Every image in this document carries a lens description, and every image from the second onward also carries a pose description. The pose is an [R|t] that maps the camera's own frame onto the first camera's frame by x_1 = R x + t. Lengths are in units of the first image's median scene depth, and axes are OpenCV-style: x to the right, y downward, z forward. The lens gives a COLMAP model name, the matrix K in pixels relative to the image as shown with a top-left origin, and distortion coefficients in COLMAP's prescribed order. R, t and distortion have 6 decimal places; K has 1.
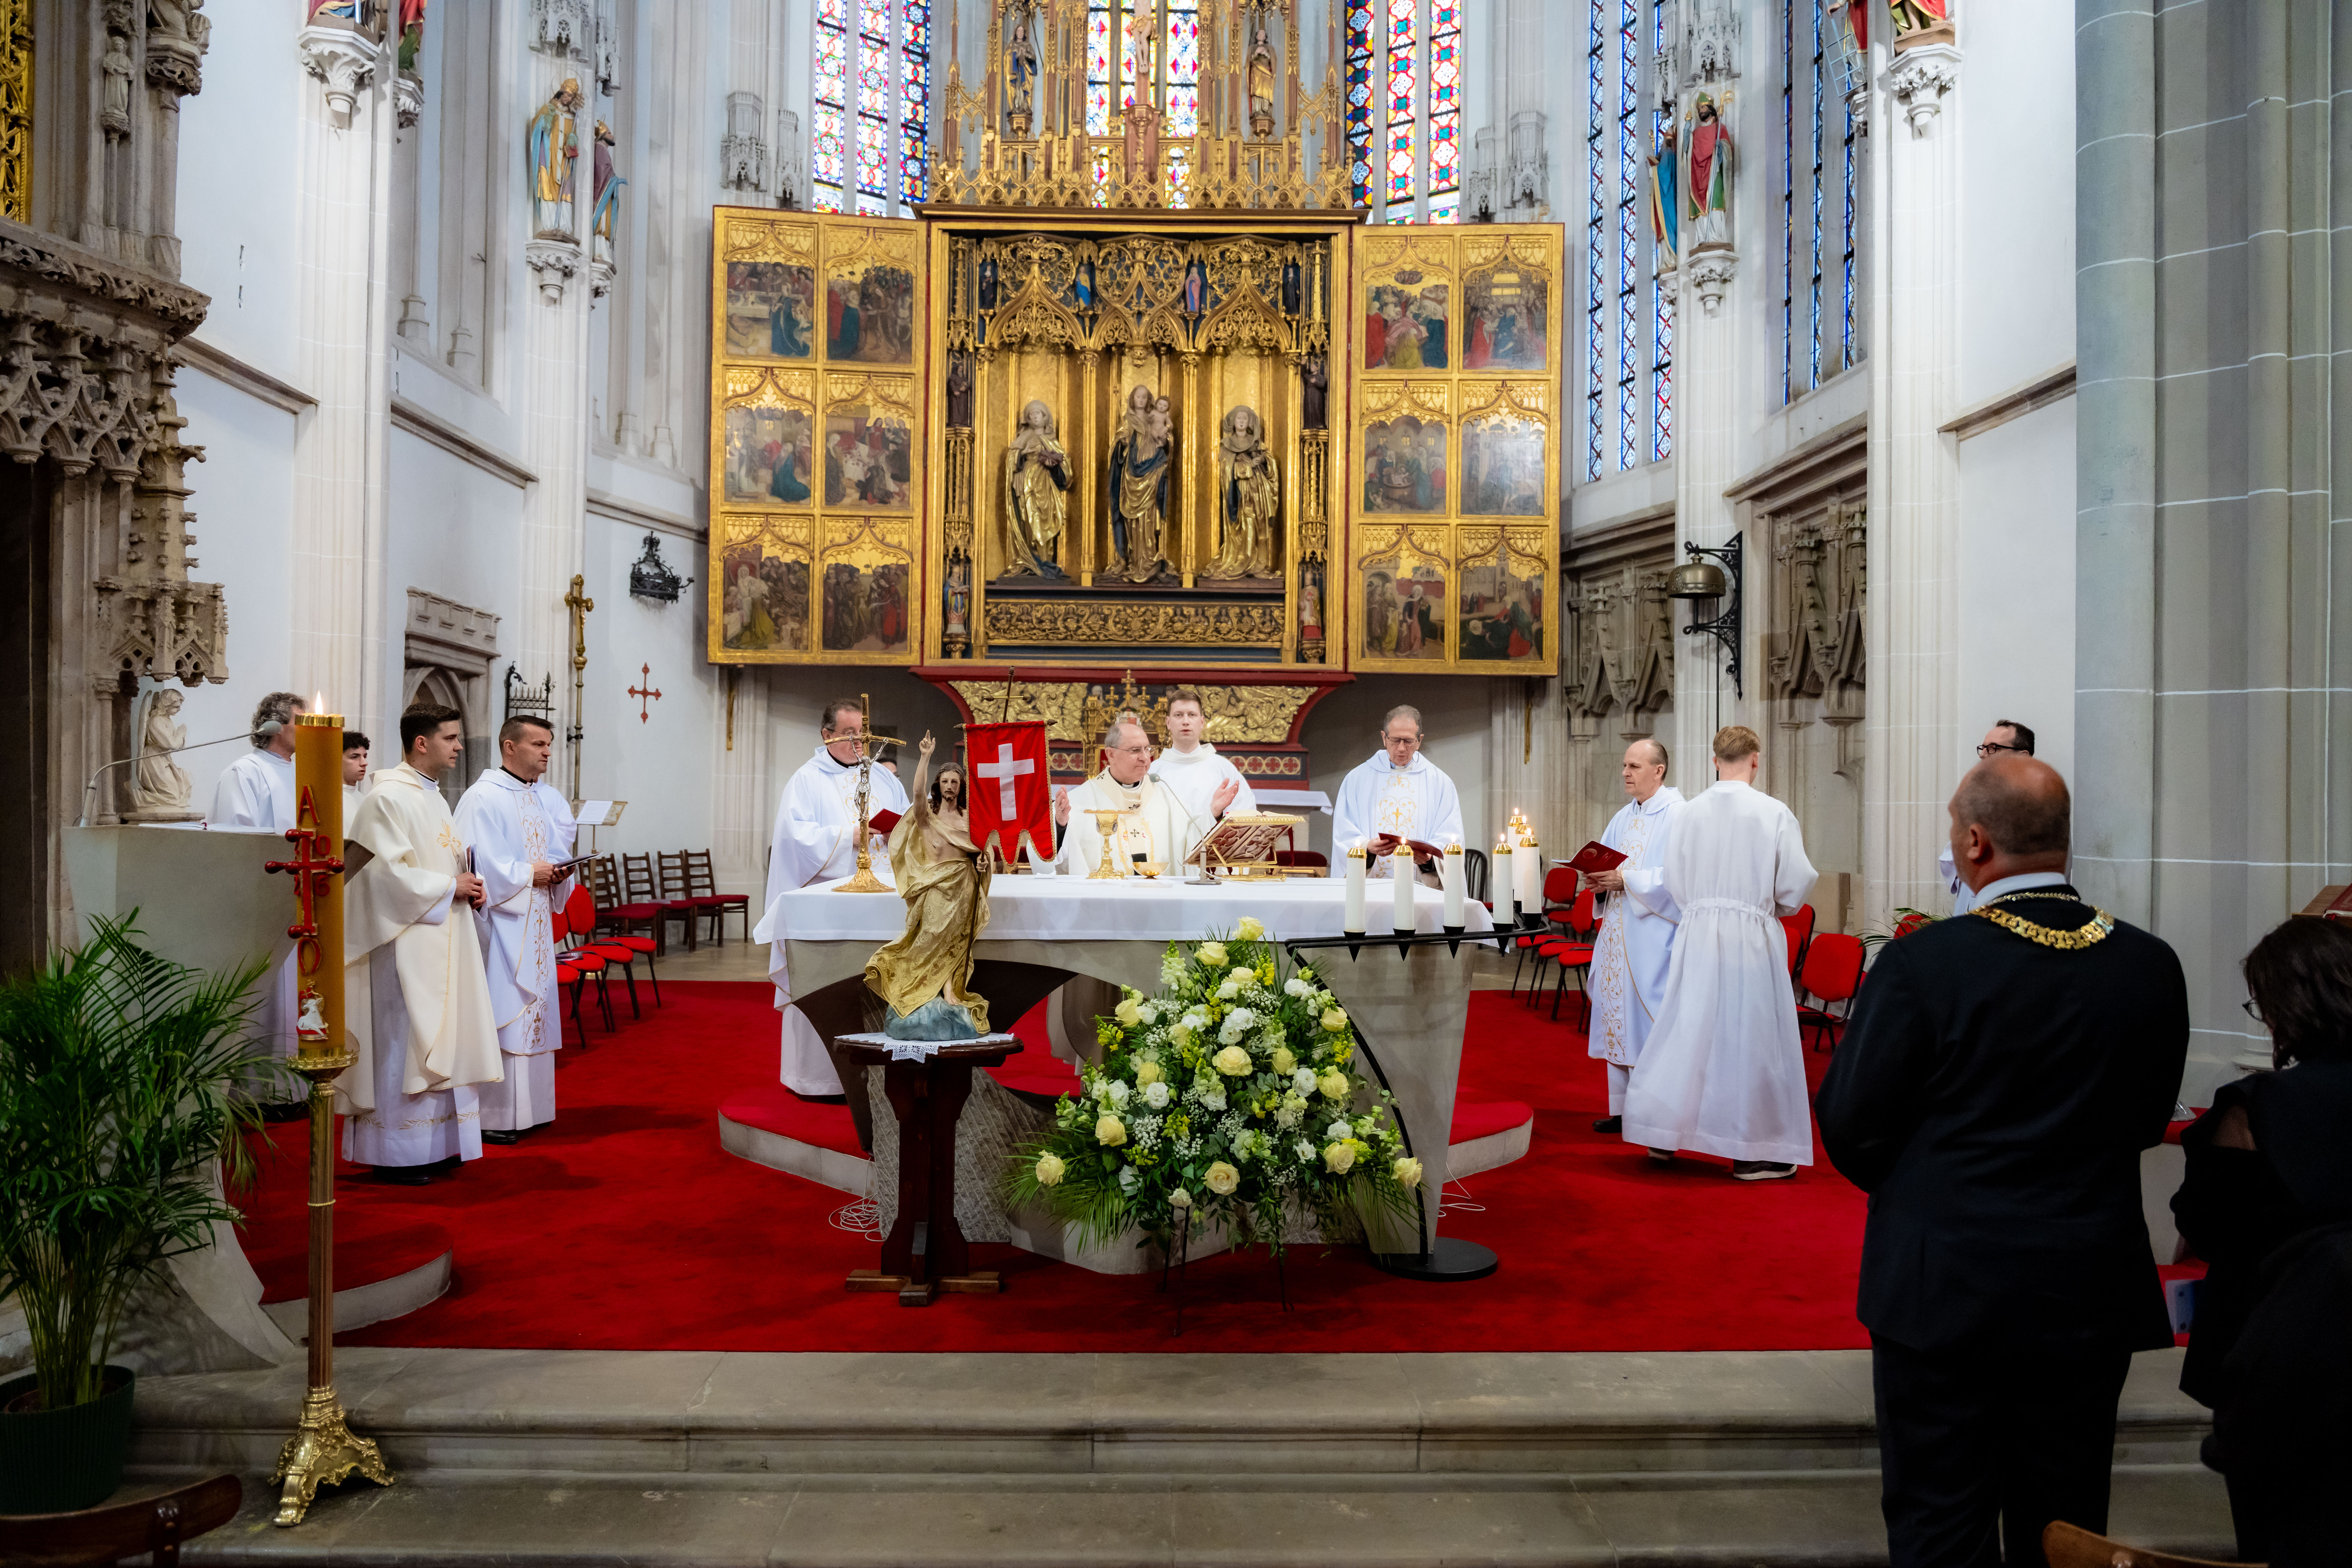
lens RADIAL K [[1560.6, 0, 1176.0], [0, 1560.6, 784.0], [0, 0, 1]] dist [-0.032164, 0.004988]
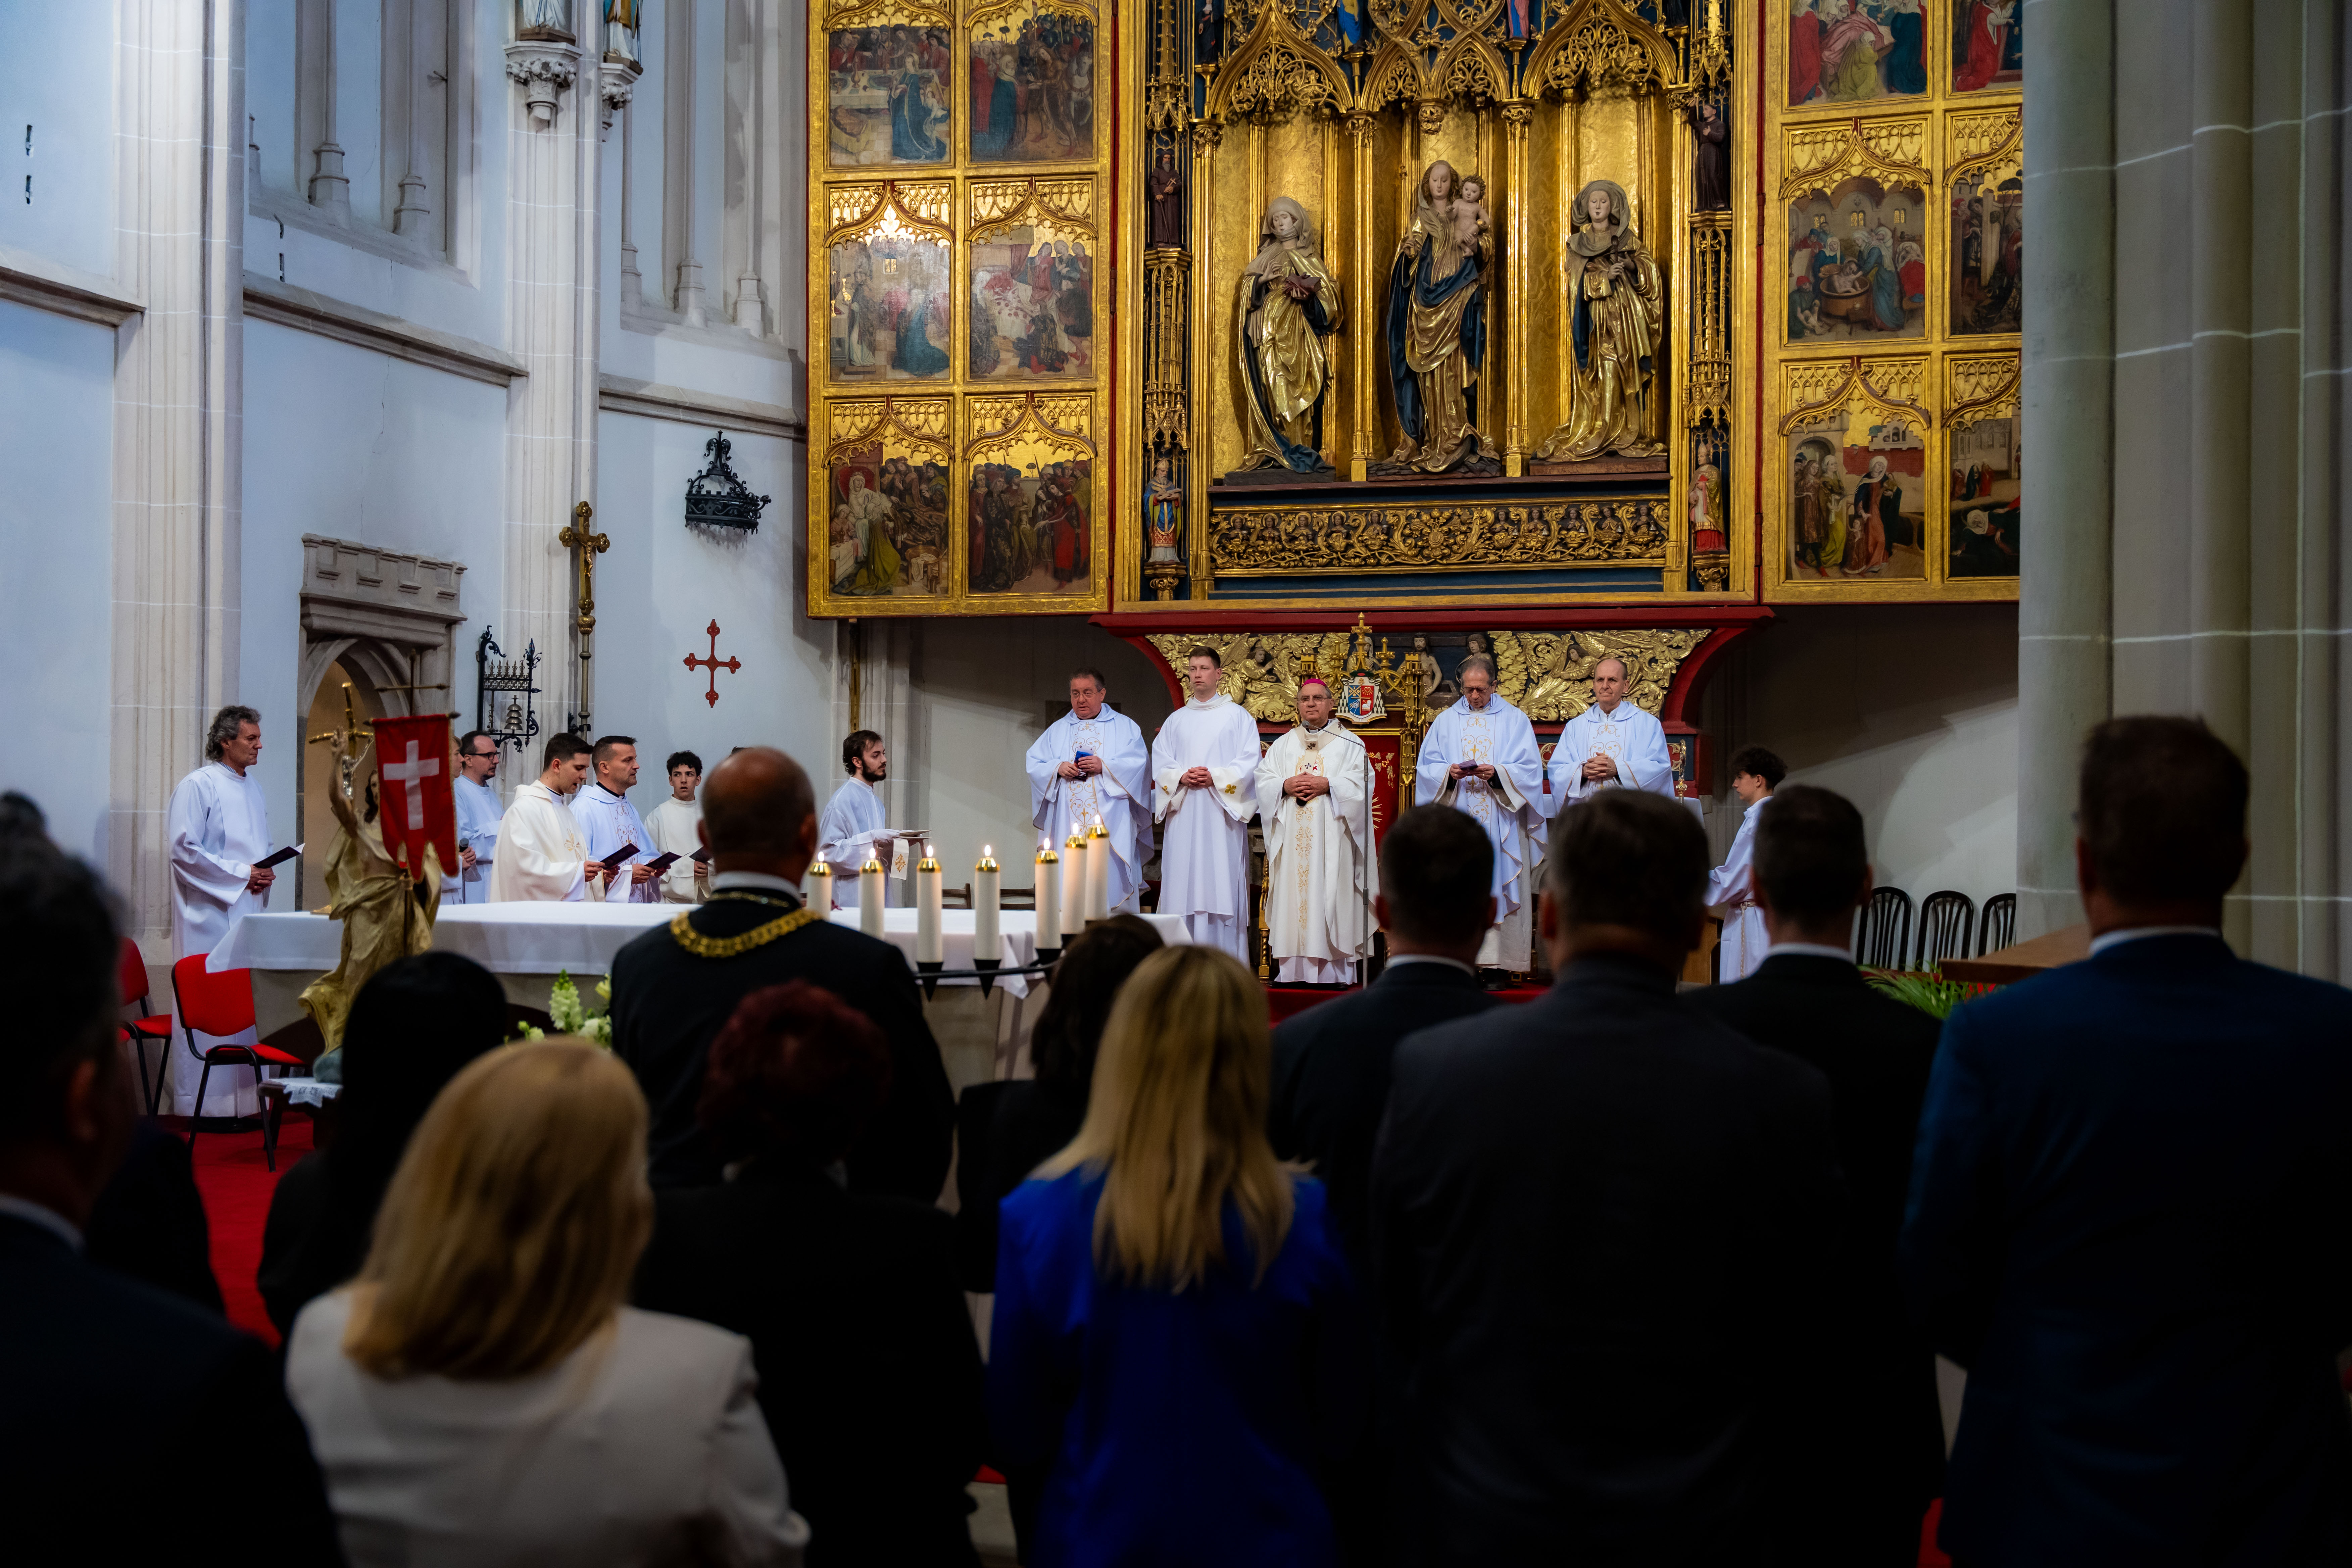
lens RADIAL K [[2714.5, 0, 1176.0], [0, 2714.5, 784.0], [0, 0, 1]] dist [-0.003447, 0.004631]
pose [[0.948340, -0.008039, -0.317154, 0.232161], [0.007068, 0.999966, -0.004213, 0.002254], [0.317177, 0.001753, 0.948365, -0.087629]]
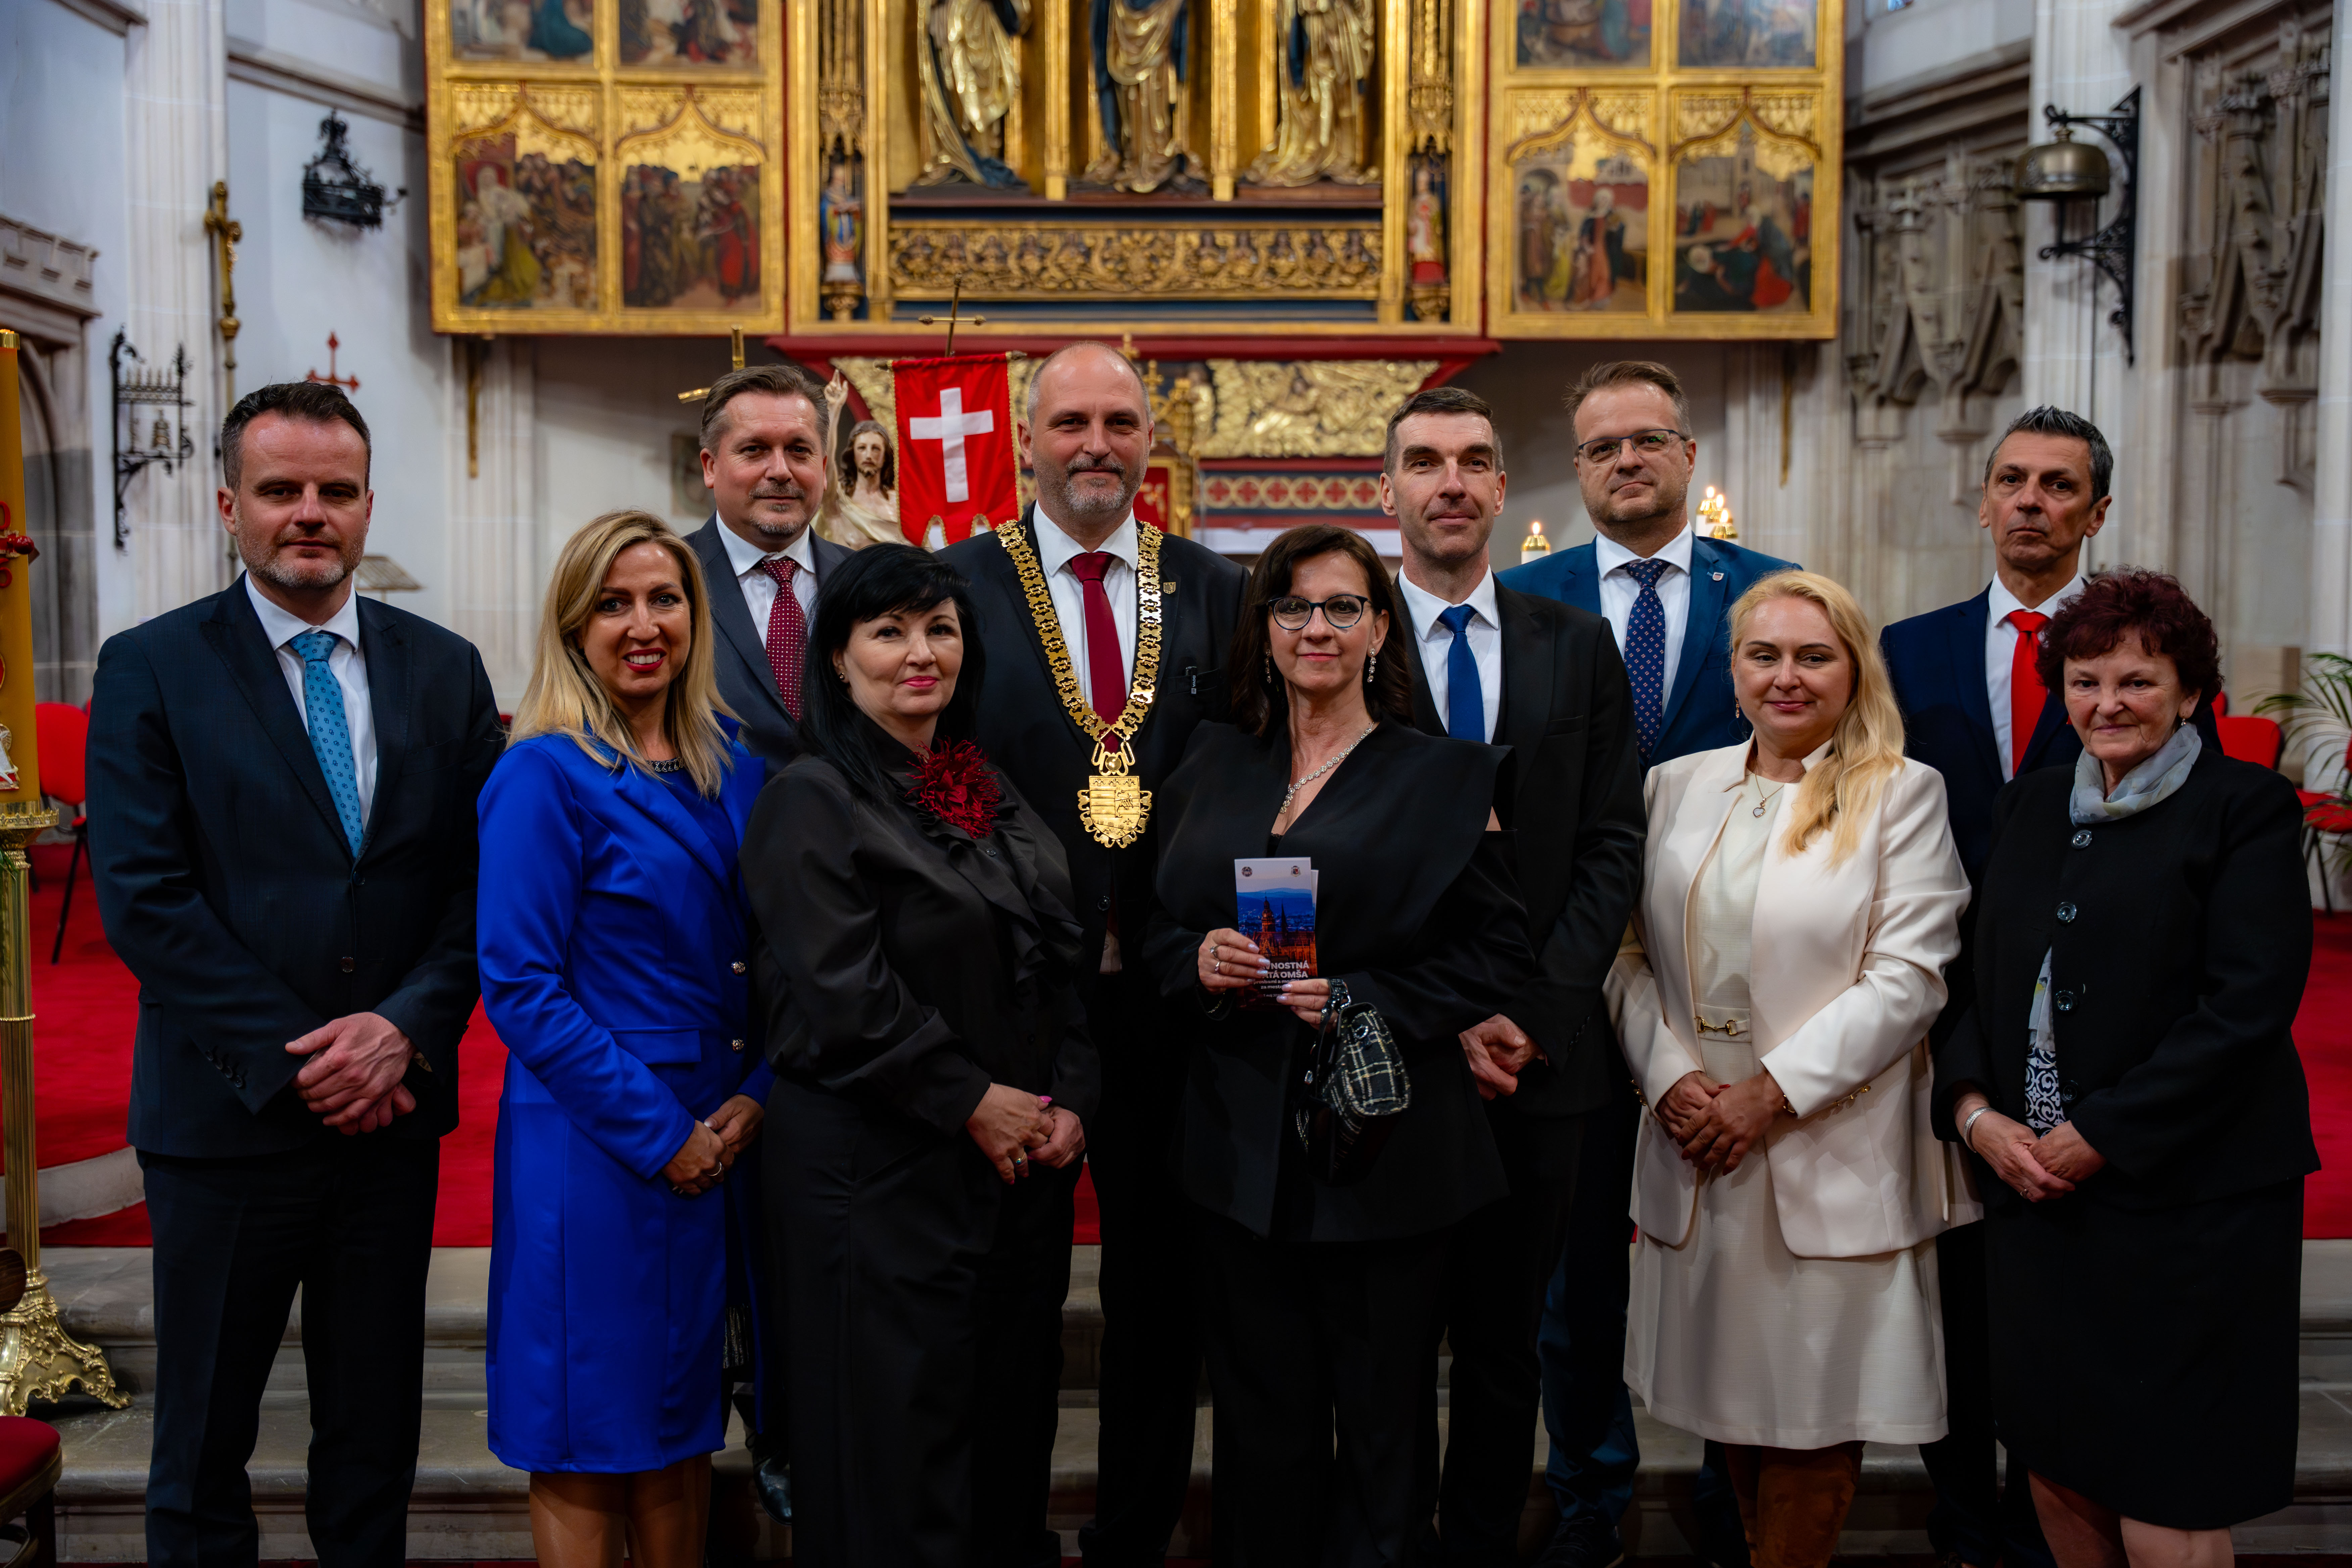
lens RADIAL K [[2684.7, 0, 1176.0], [0, 2684.7, 784.0], [0, 0, 1]] dist [0.030478, -0.028053]
pose [[0.999876, -0.008645, -0.013139, 0.001194], [0.009679, 0.996682, 0.080819, 0.016001], [0.012396, -0.080937, 0.996642, -0.058236]]
